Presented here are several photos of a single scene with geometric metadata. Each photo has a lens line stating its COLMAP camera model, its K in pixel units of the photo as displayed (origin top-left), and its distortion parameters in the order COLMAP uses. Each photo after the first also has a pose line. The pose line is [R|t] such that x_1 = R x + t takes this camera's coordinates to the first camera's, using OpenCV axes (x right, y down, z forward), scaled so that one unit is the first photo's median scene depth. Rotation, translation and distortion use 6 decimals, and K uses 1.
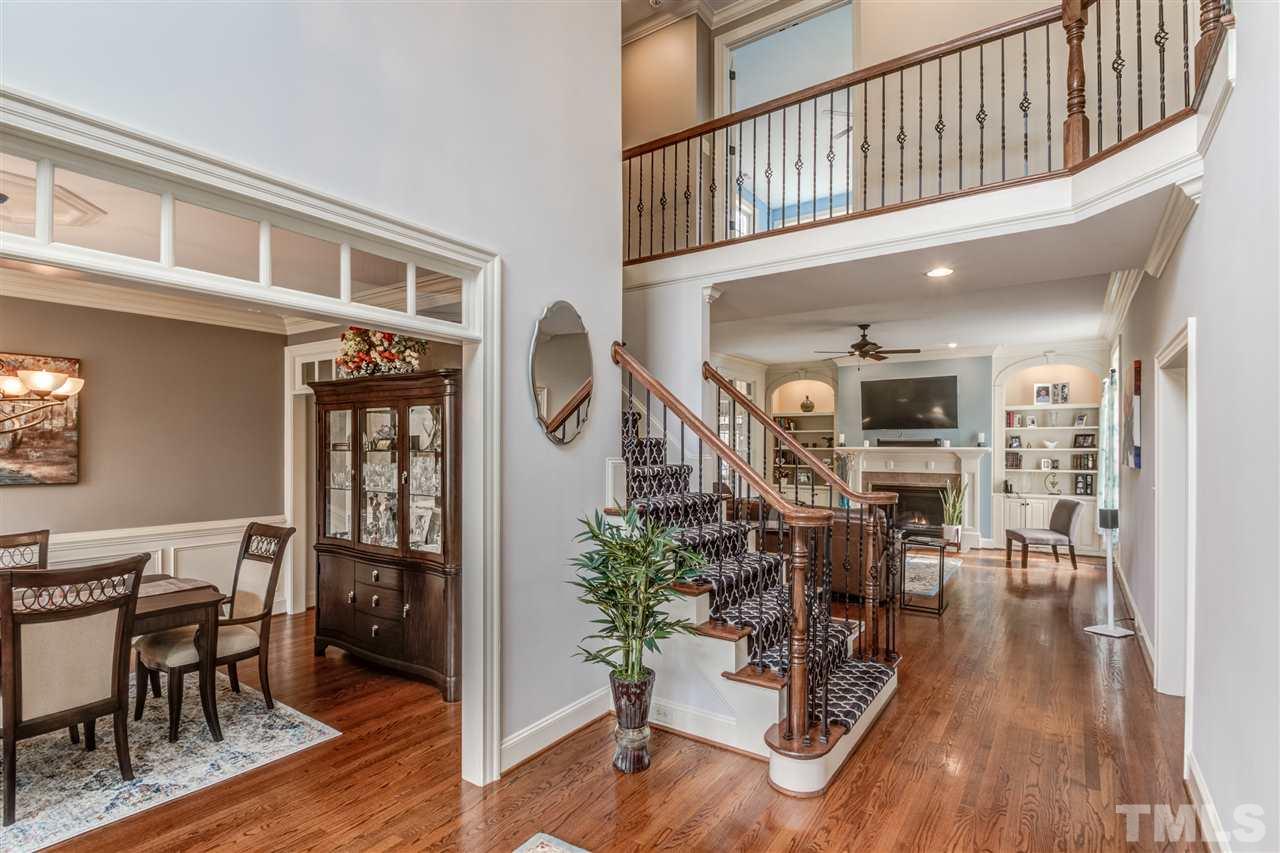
lens RADIAL K [[613.7, 0, 635.6], [0, 613.7, 437.6], [0, 0, 1]] dist [-0.004419, -0.002495]
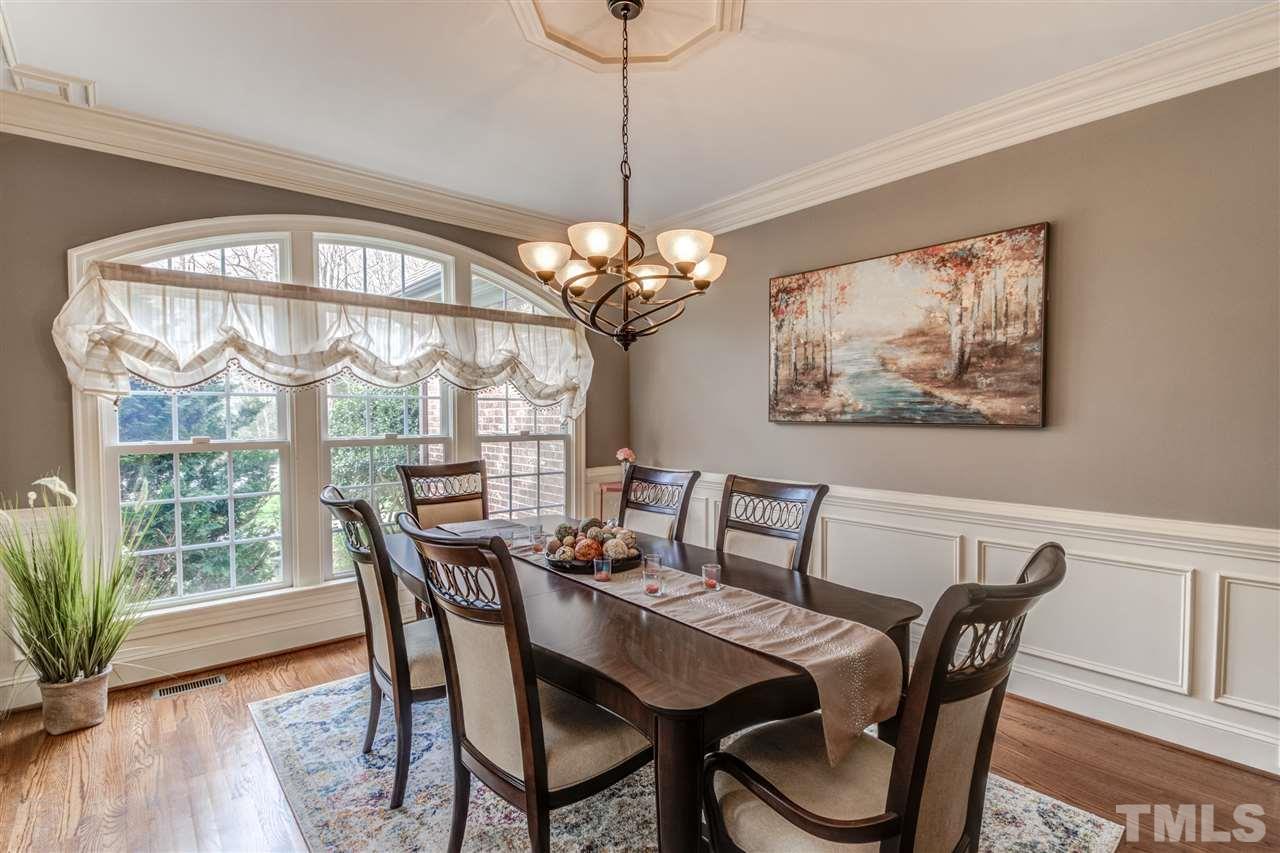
lens RADIAL K [[613.7, 0, 640.5], [0, 613.7, 428.6], [0, 0, 1]] dist [-0.004419, -0.002495]
pose [[-0.239080, 0.026998, -0.970625, -0.226447], [0.020794, 0.999526, 0.022680, 0.056125], [0.970777, -0.014761, -0.239528, 0.777451]]
